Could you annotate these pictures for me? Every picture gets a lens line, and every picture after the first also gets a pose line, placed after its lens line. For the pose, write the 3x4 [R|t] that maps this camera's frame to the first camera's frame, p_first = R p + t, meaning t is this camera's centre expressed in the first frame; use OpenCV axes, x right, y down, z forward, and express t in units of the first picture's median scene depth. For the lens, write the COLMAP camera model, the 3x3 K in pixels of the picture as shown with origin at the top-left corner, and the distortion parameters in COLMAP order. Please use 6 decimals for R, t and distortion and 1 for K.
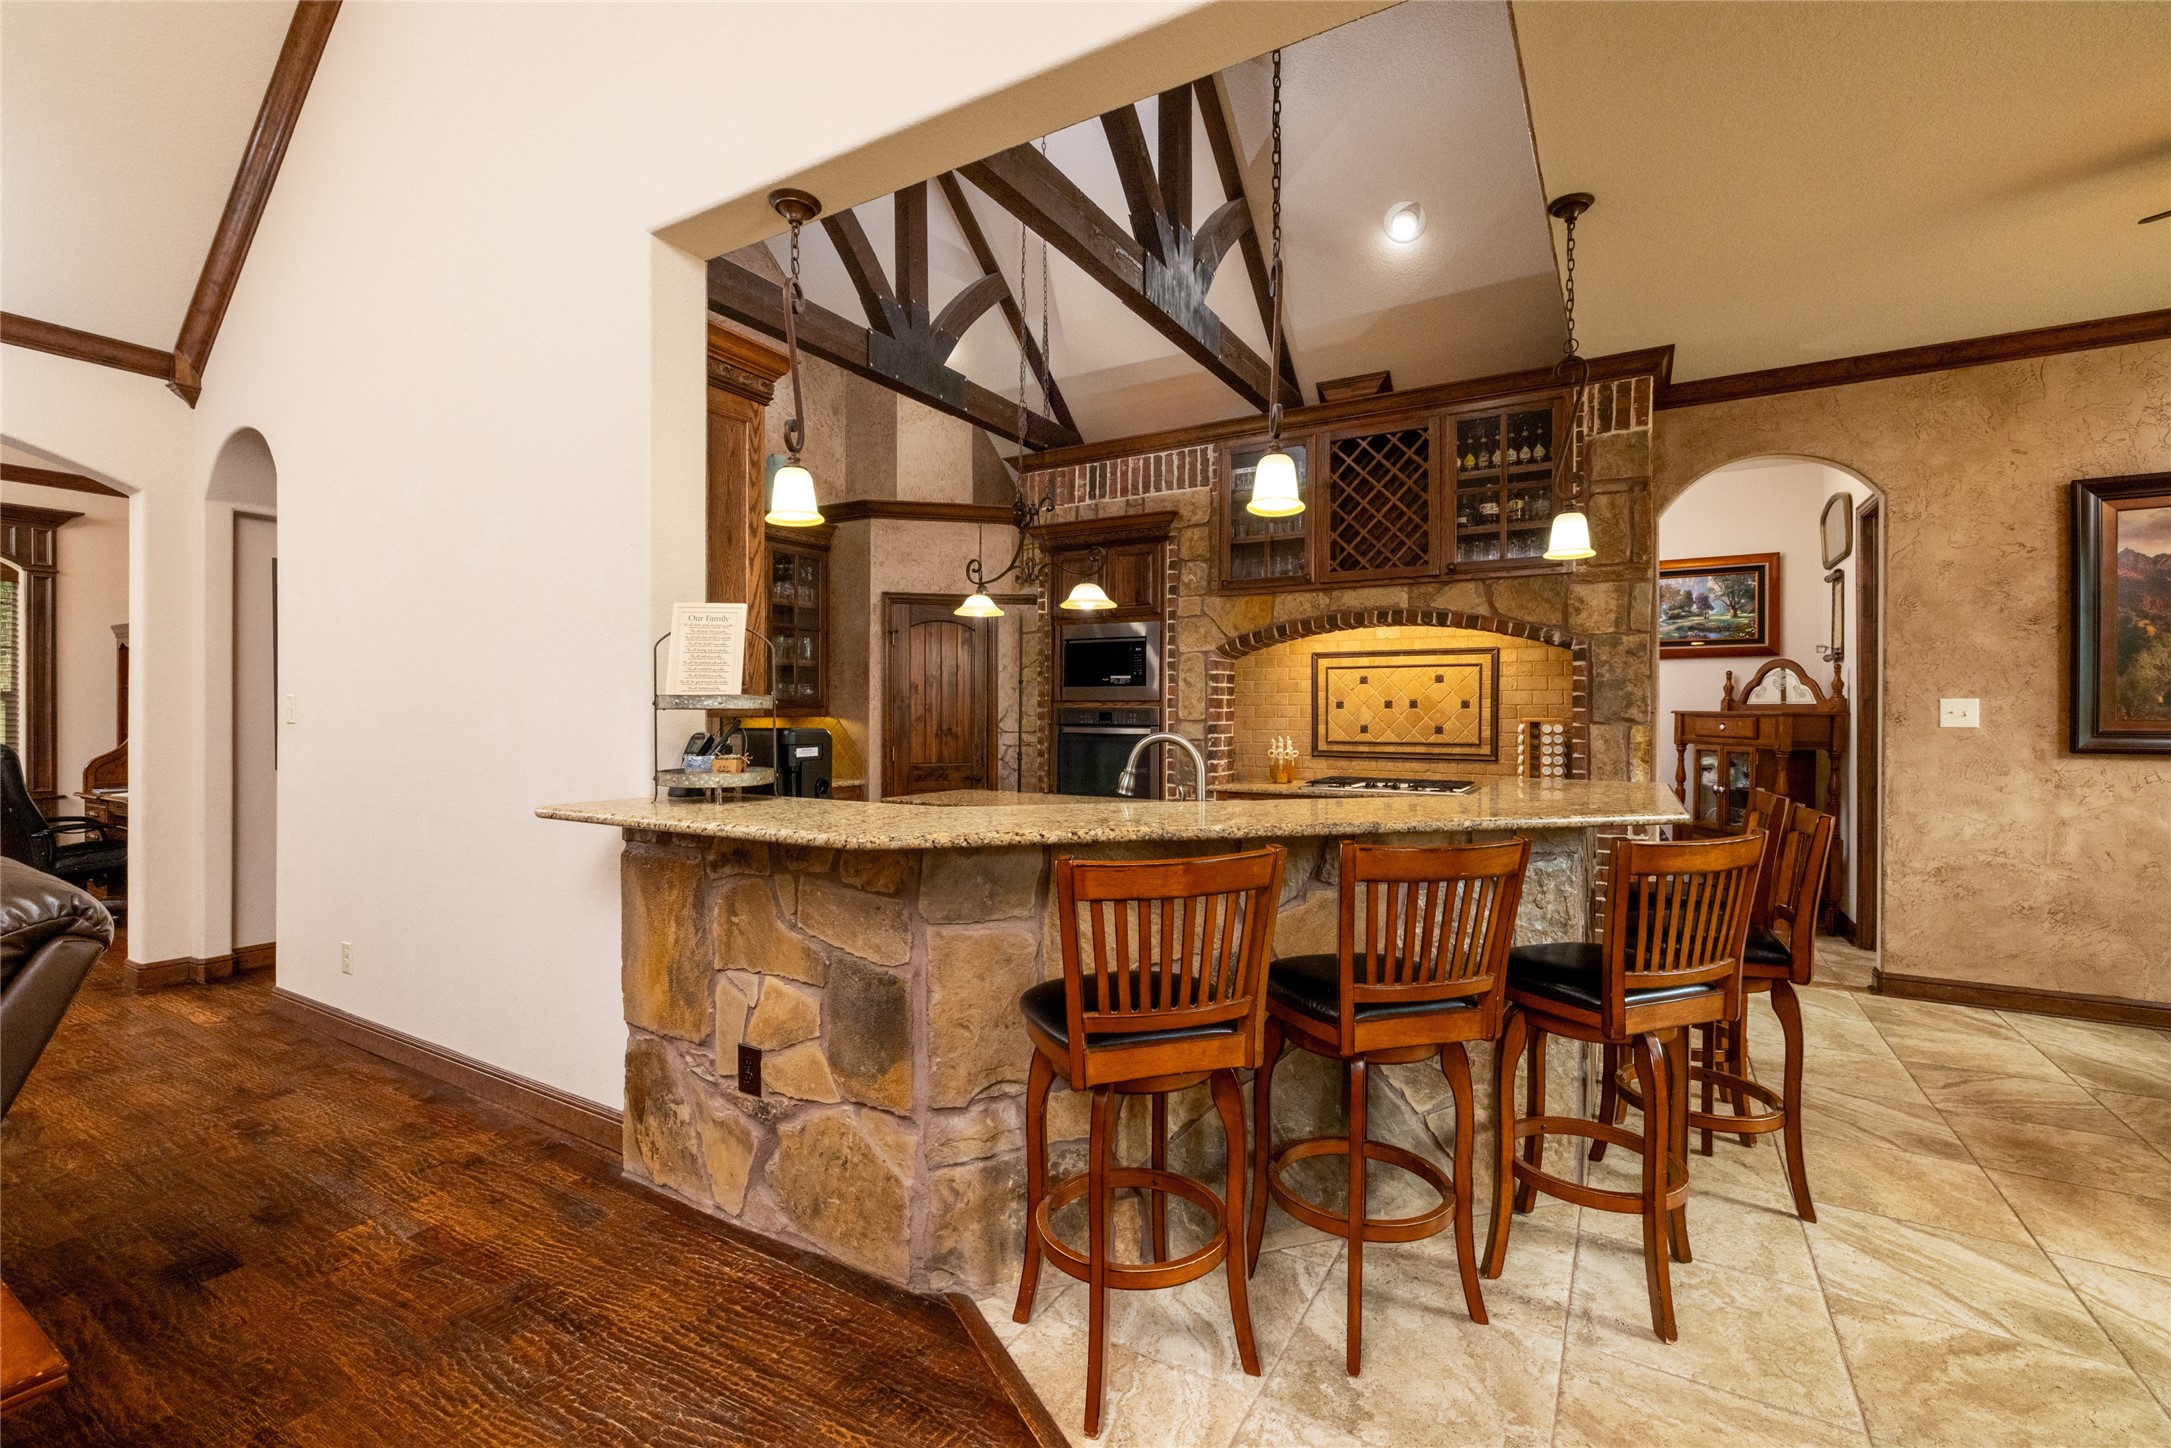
lens RADIAL K [[934.7, 0, 1085.0], [0, 934.7, 720.5], [0, 0, 1]] dist [-0.000130, -0.000087]
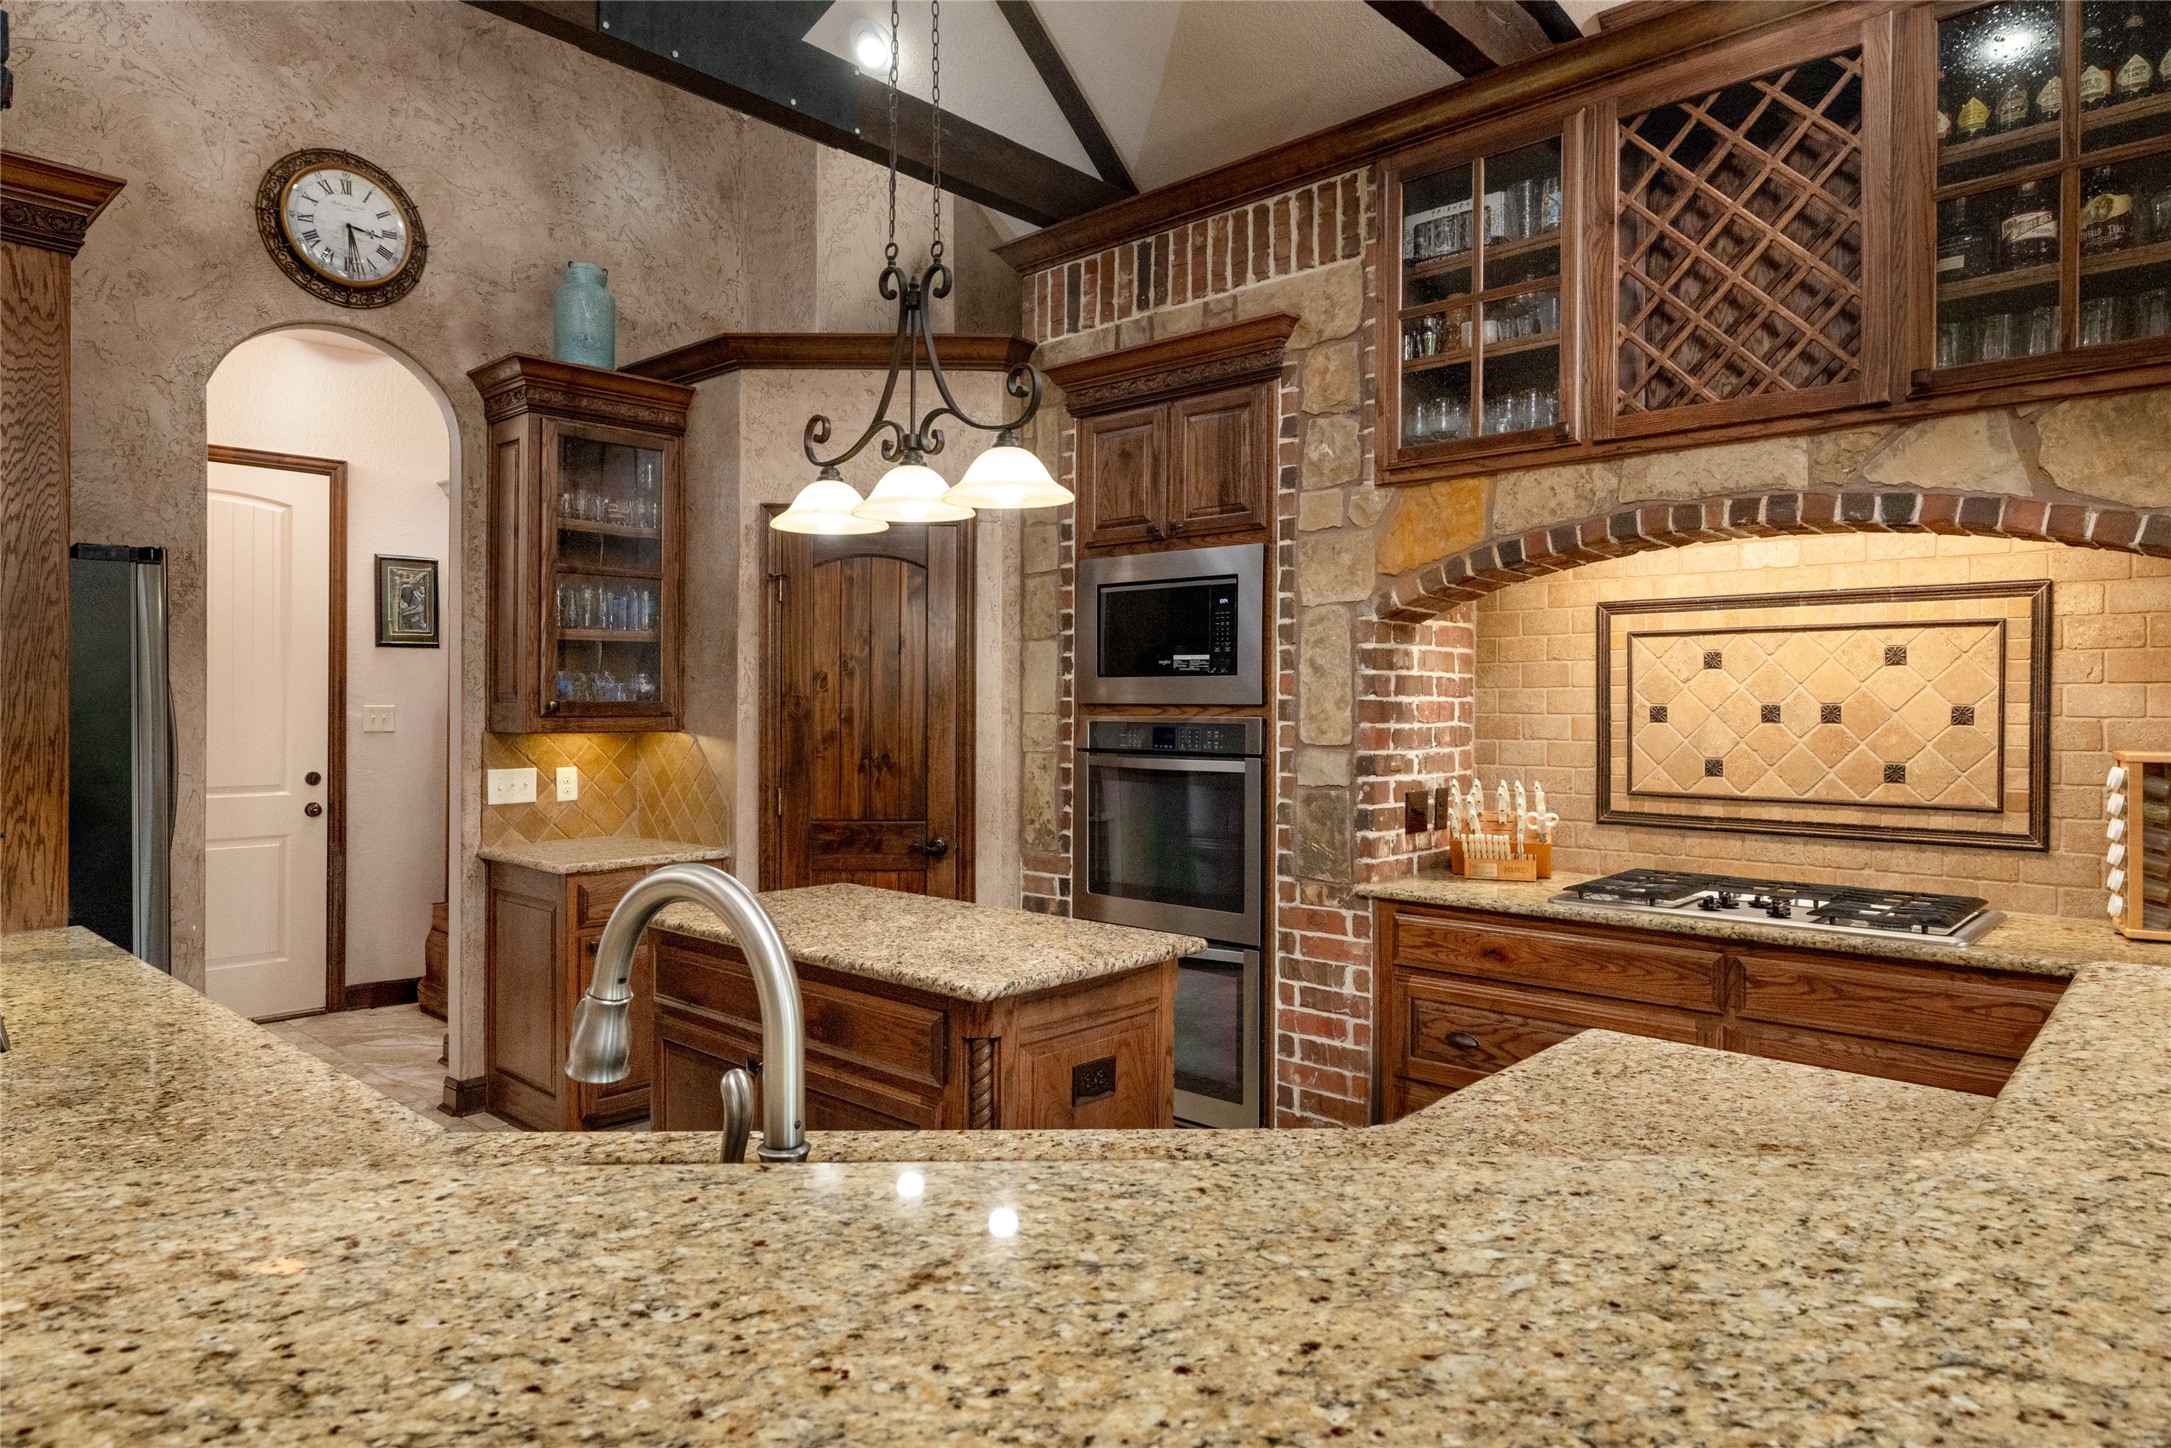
lens RADIAL K [[1302.0, 0, 1084.1], [0, 1302.0, 713.4], [0, 0, 1]] dist [0.005947, -0.001826]
pose [[0.977806, 0.002288, -0.209501, 0.133483], [-0.003242, 0.999986, -0.004210, -0.013983], [0.209489, 0.004796, 0.977799, 0.318403]]
